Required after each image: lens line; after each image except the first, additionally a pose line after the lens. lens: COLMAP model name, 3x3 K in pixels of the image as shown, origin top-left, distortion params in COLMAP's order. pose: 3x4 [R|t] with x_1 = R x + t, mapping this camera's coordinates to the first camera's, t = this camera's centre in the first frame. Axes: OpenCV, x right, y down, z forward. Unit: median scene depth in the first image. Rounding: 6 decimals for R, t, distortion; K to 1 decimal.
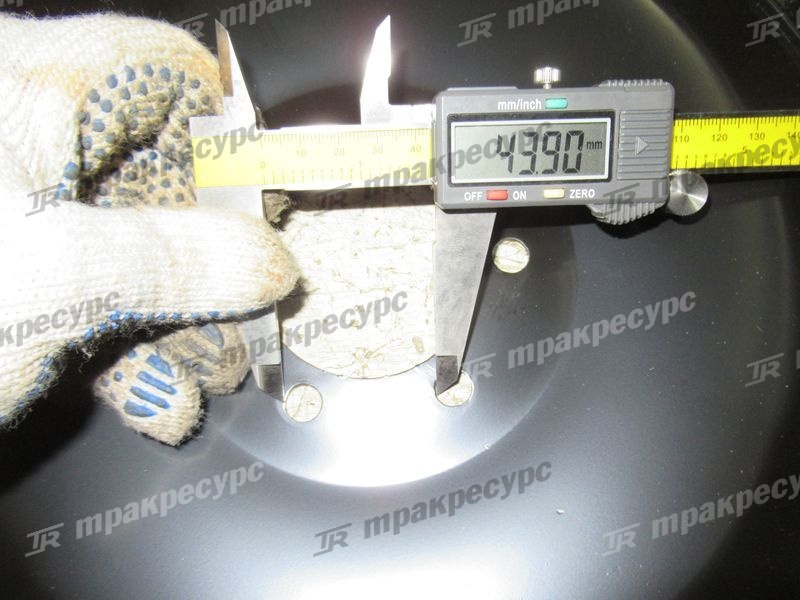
lens RADIAL K [[715.6, 0, 399.0], [0, 715.6, 299.4], [0, 0, 1]] dist [0.068121, -0.052814]
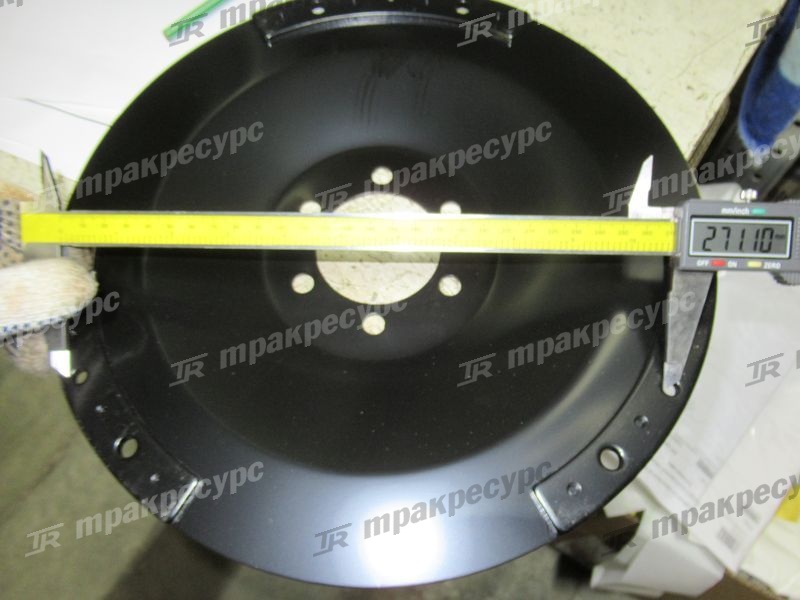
lens RADIAL K [[715.6, 0, 394.6], [0, 715.6, 295.6], [0, 0, 1]] dist [0.068121, -0.052814]
pose [[0.994247, 0.062128, -0.087254, -0.449474], [-0.073747, 0.987826, -0.136970, 0.209415], [0.077682, 0.142617, 0.986725, -0.681948]]
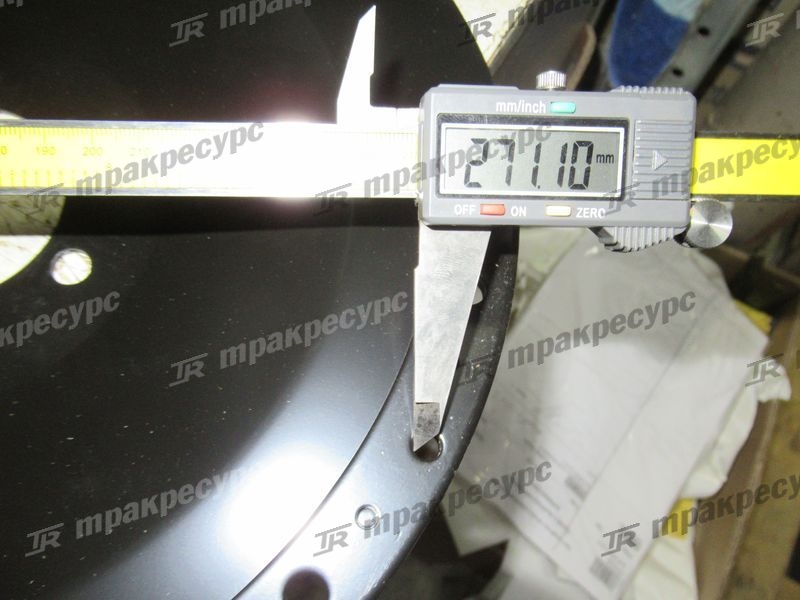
lens RADIAL K [[715.6, 0, 400.6], [0, 715.6, 296.6], [0, 0, 1]] dist [0.068121, -0.052814]
pose [[0.998600, 0.039132, 0.035589, 0.001344], [-0.034291, 0.991218, -0.127711, 0.069333], [-0.040274, 0.126312, 0.991173, 0.172461]]
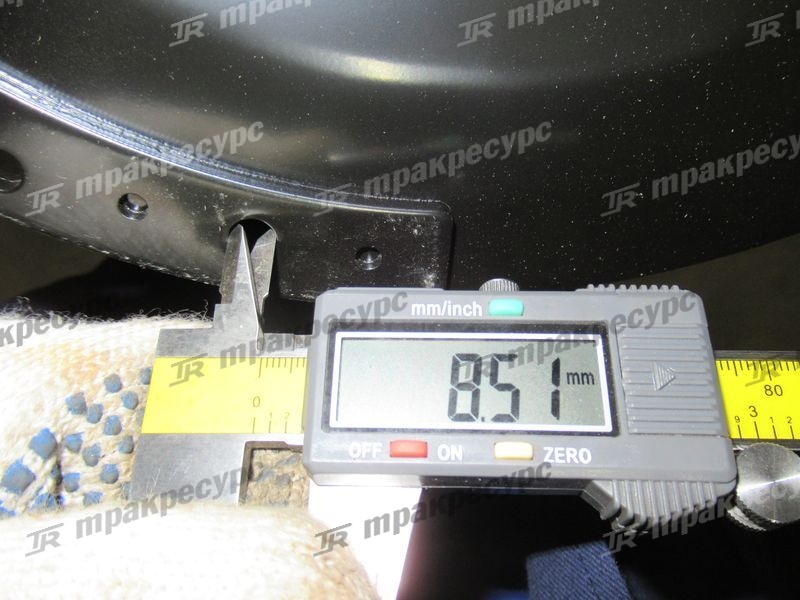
lens RADIAL K [[715.6, 0, 399.8], [0, 715.6, 295.1], [0, 0, 1]] dist [0.068121, -0.052814]
pose [[0.996072, 0.007668, -0.088218, 0.176709], [-0.062417, 0.767464, -0.638046, 0.112942], [0.062811, 0.641046, 0.764928, 0.504806]]
